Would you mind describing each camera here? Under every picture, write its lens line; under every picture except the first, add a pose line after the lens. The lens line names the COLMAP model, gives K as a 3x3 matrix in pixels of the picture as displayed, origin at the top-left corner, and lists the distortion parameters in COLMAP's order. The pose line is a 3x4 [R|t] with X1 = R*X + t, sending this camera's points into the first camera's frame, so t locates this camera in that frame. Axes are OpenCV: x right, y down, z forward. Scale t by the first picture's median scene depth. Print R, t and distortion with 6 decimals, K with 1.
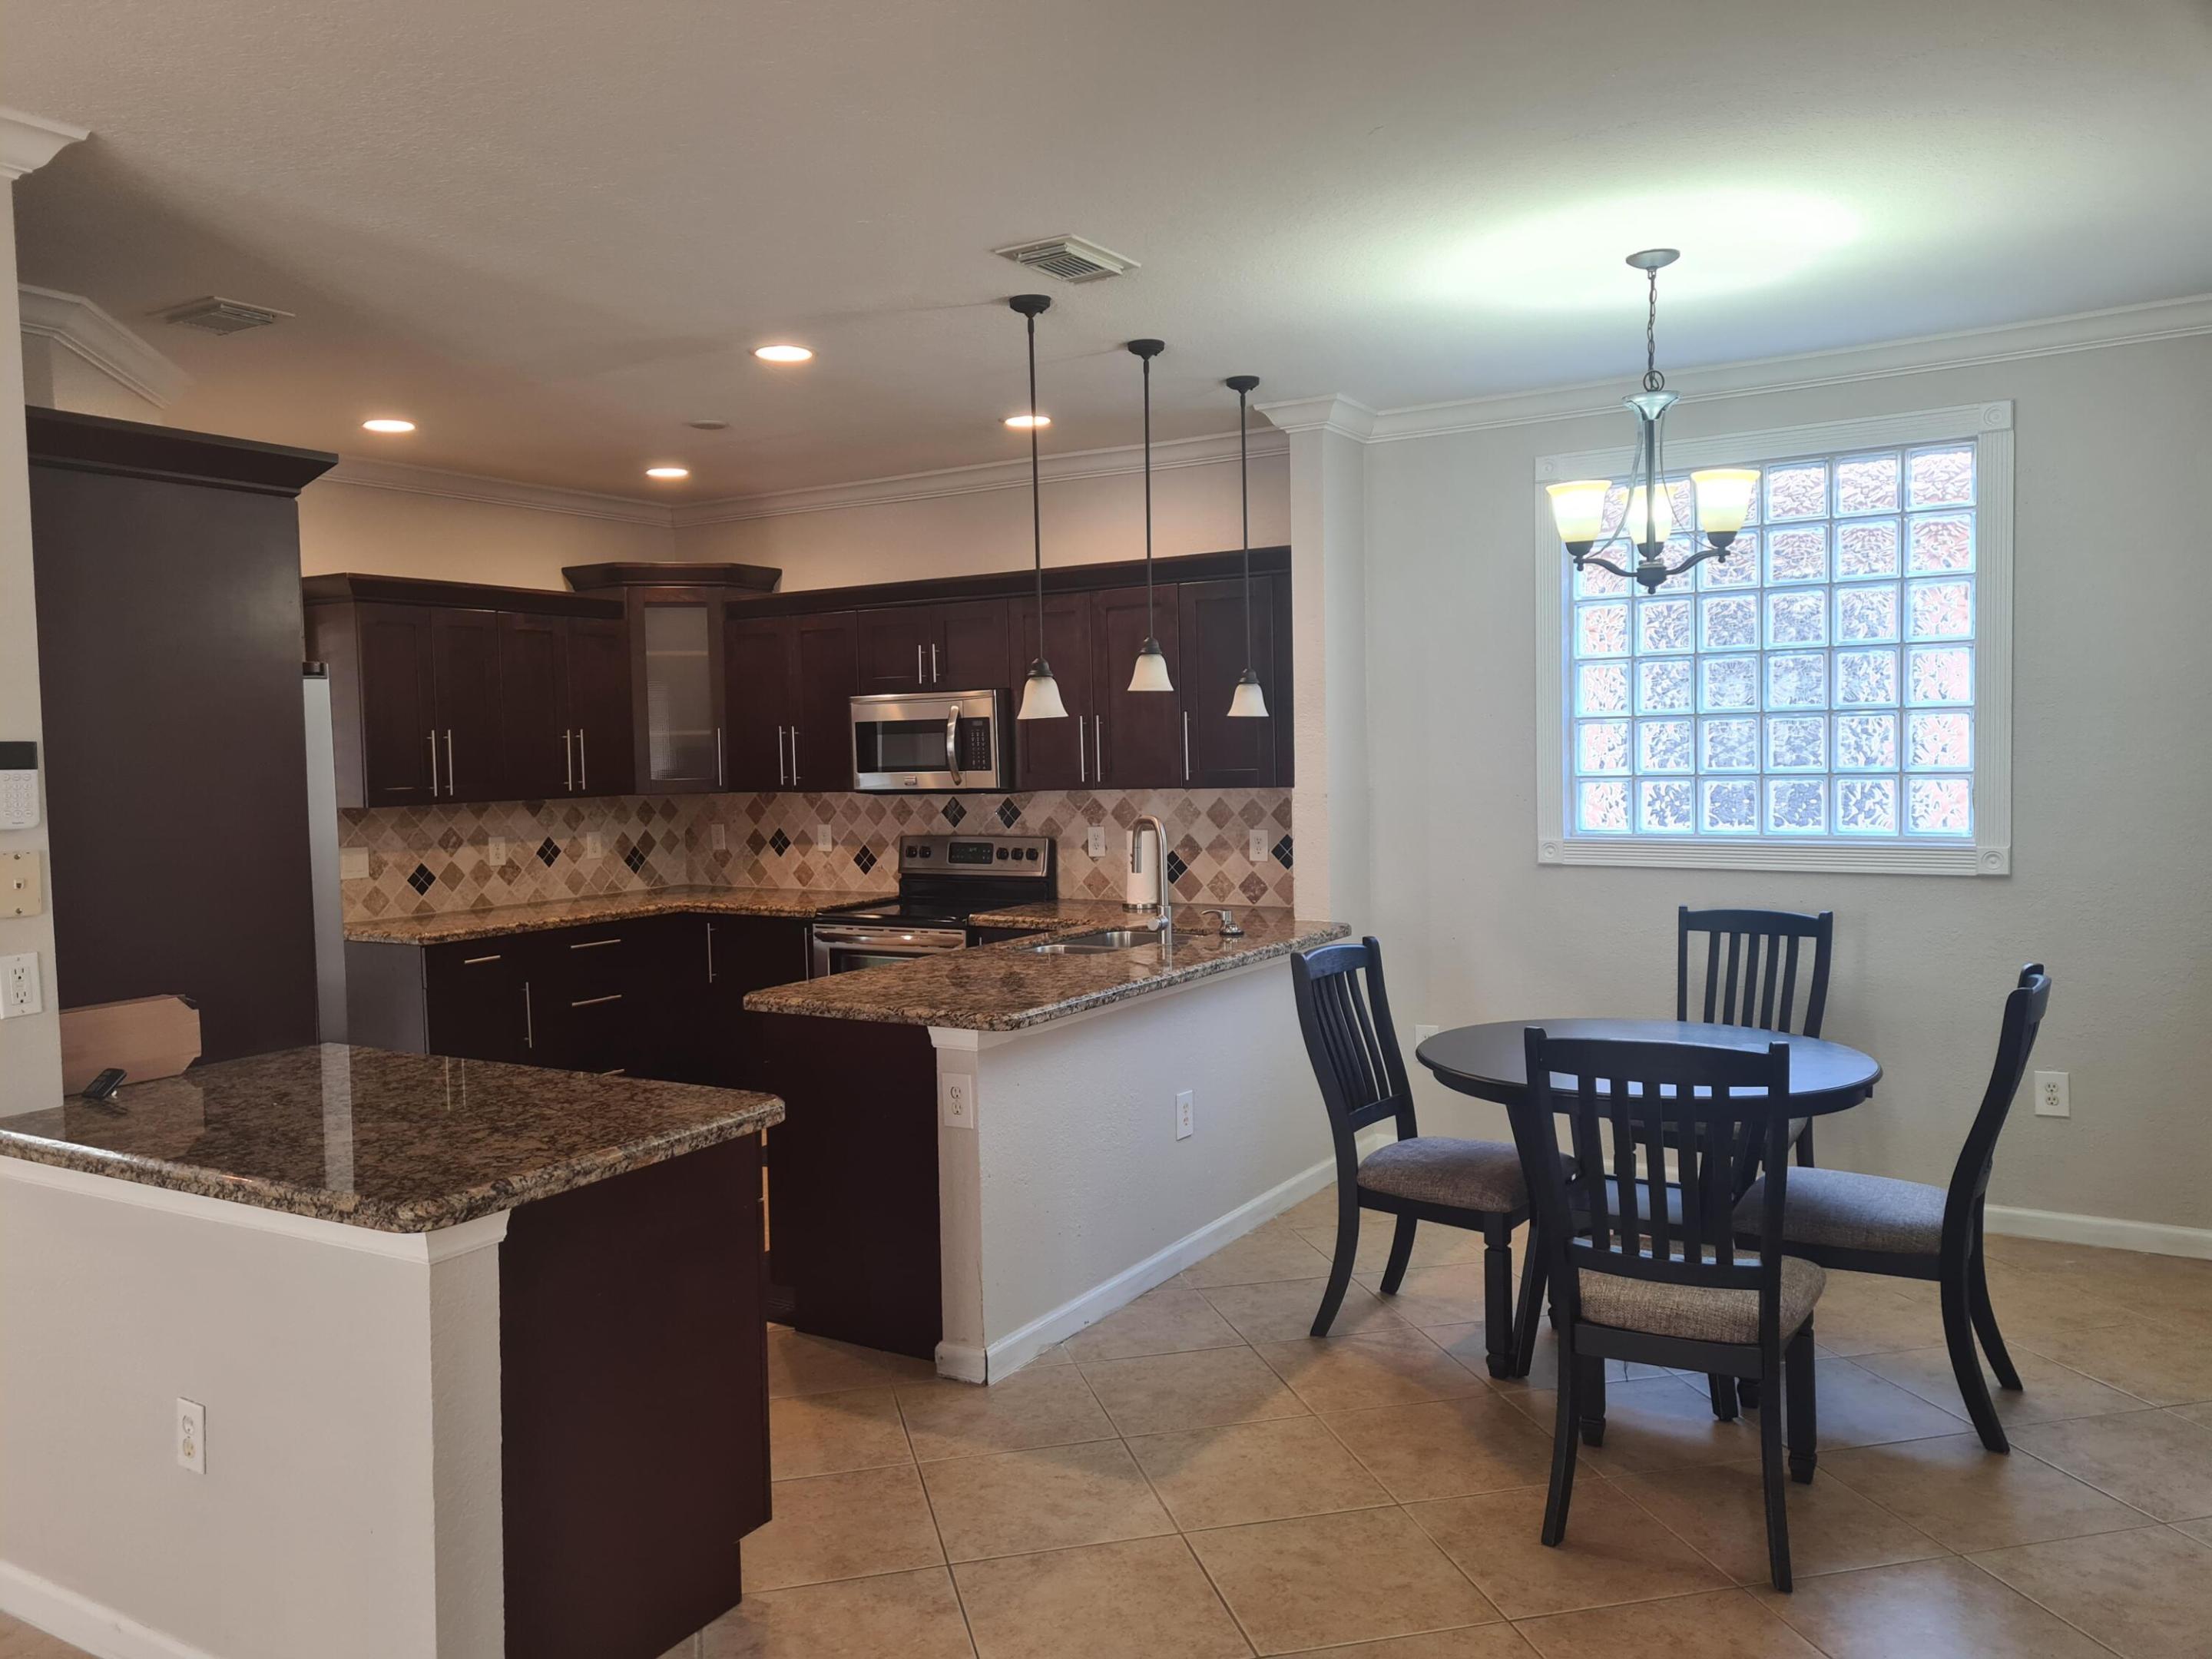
lens RADIAL K [[1673.9, 0, 1105.3], [0, 1673.9, 825.3], [0, 0, 1]] dist [0.062334, -0.040271]
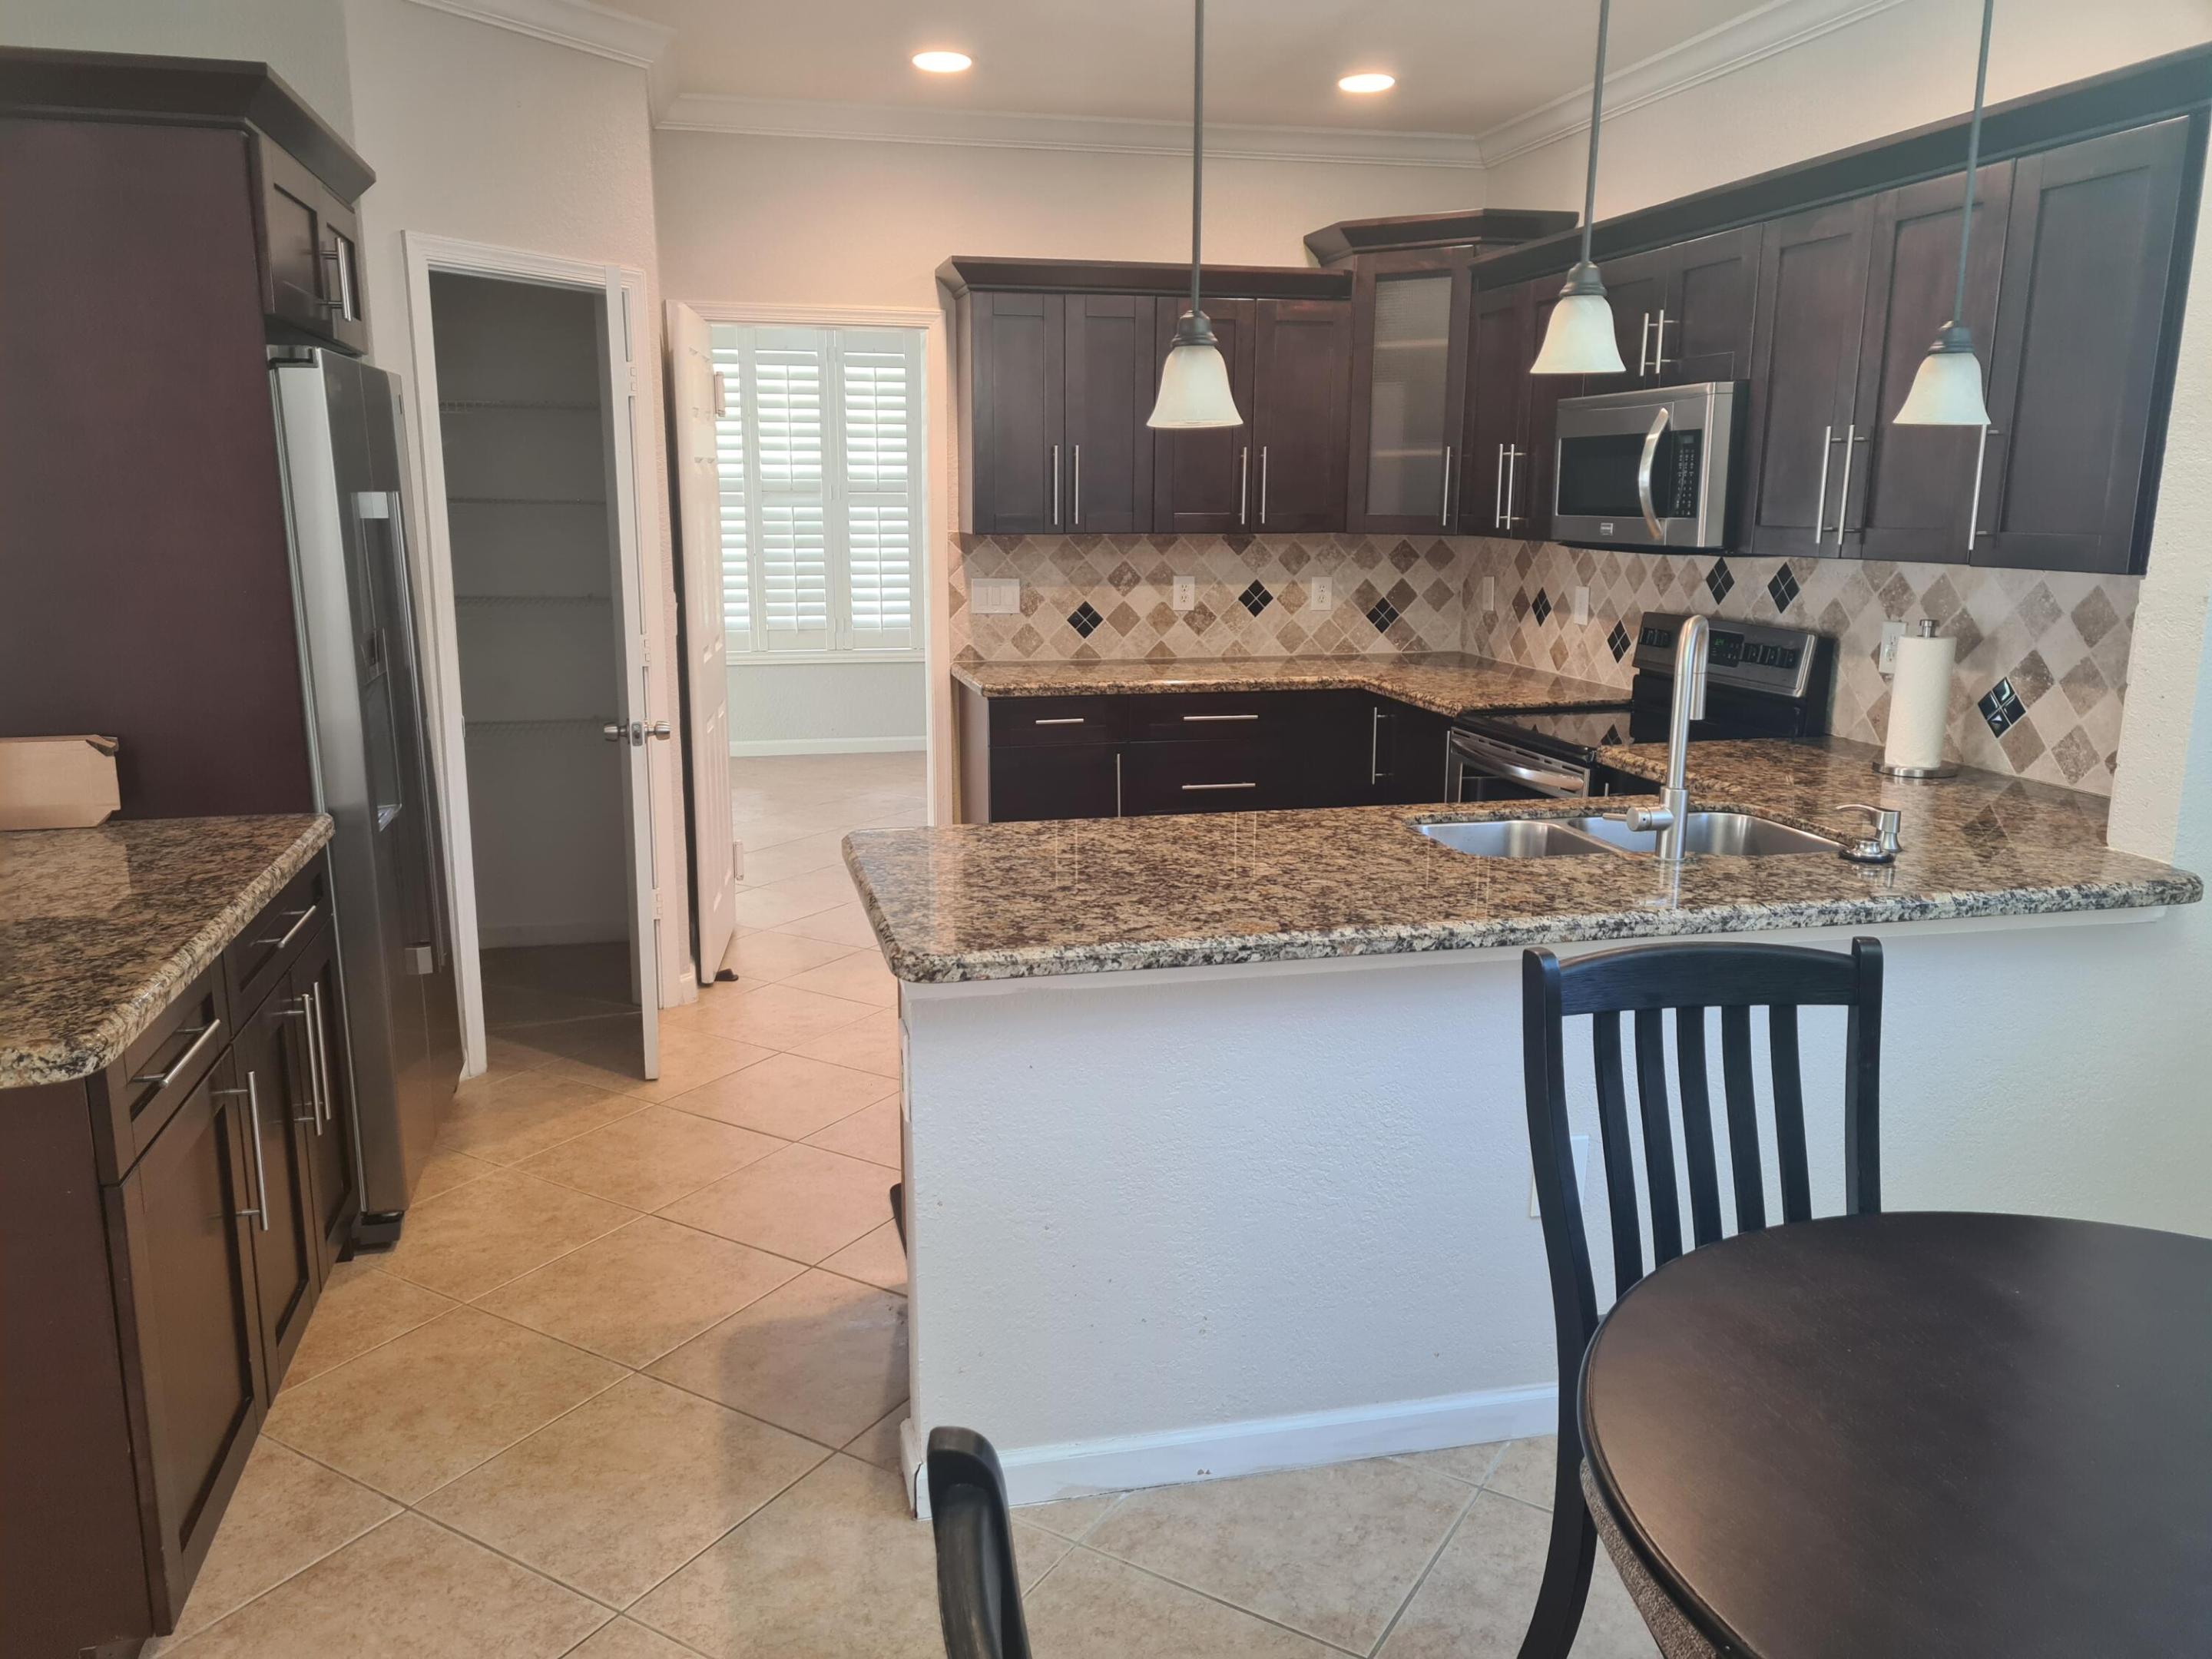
lens RADIAL K [[1673.9, 0, 1103.0], [0, 1673.9, 824.3], [0, 0, 1]] dist [0.062334, -0.040271]
pose [[0.696252, 0.167904, -0.697883, 0.220378], [-0.053476, 0.981688, 0.182833, -0.022662], [0.715803, -0.089978, 0.692482, 0.378454]]
